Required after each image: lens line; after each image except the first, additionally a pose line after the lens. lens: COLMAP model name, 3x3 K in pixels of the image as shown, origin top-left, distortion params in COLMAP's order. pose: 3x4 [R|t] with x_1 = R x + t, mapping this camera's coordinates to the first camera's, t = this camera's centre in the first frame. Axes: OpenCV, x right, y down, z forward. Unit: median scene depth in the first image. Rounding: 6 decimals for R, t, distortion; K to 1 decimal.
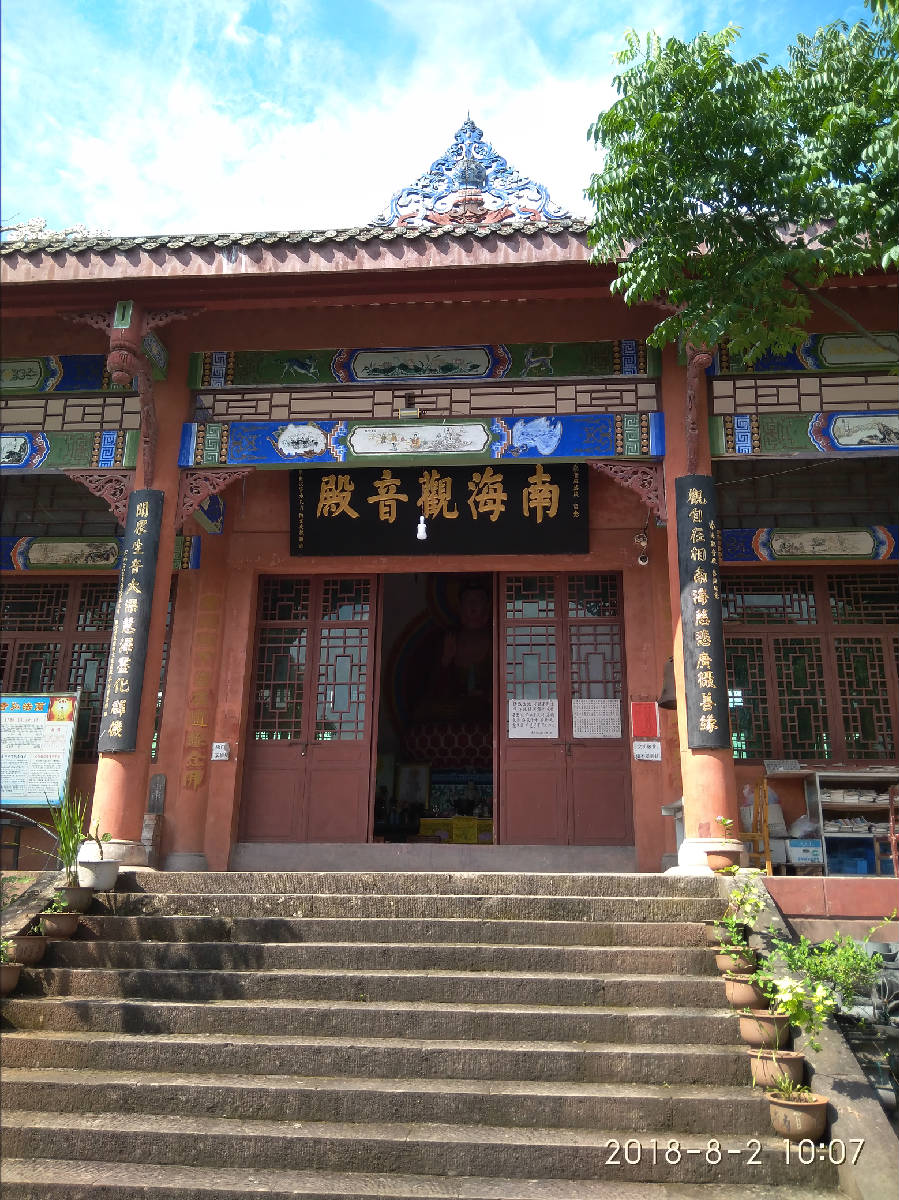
lens RADIAL K [[959.0, 0, 454.9], [0, 959.0, 601.1], [0, 0, 1]] dist [0.106806, -0.199346]
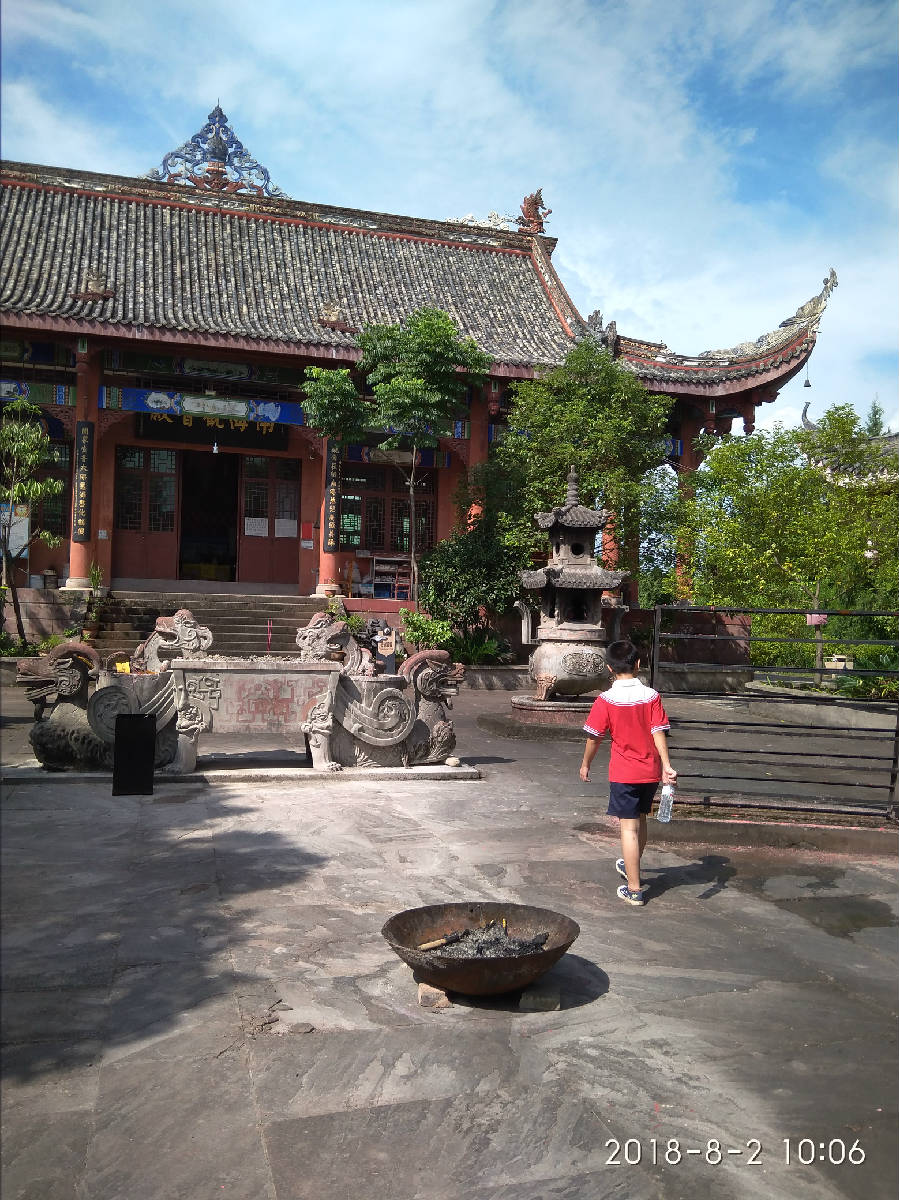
lens RADIAL K [[959.0, 0, 454.9], [0, 959.0, 601.1], [0, 0, 1]] dist [0.106806, -0.199346]
pose [[0.938178, 0.020148, 0.345567, -0.275519], [-0.116962, 0.958042, 0.261680, -0.379273], [-0.325795, -0.285920, 0.901170, -1.293375]]
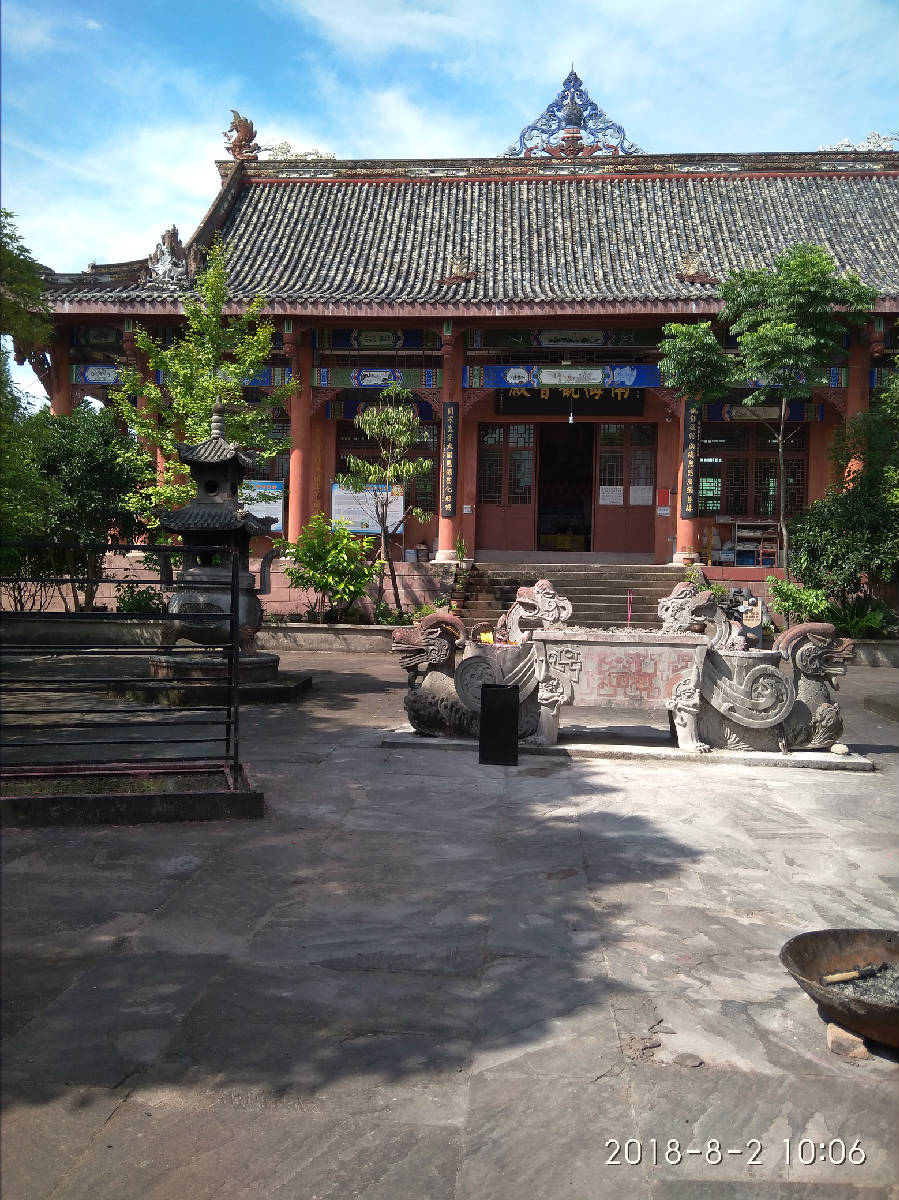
lens RADIAL K [[959.0, 0, 454.9], [0, 959.0, 601.1], [0, 0, 1]] dist [0.106806, -0.199346]
pose [[0.999927, 0.007815, -0.009251, -0.274562], [-0.004516, 0.949443, 0.313908, -0.365335], [0.011237, -0.313844, 0.949408, -1.248779]]
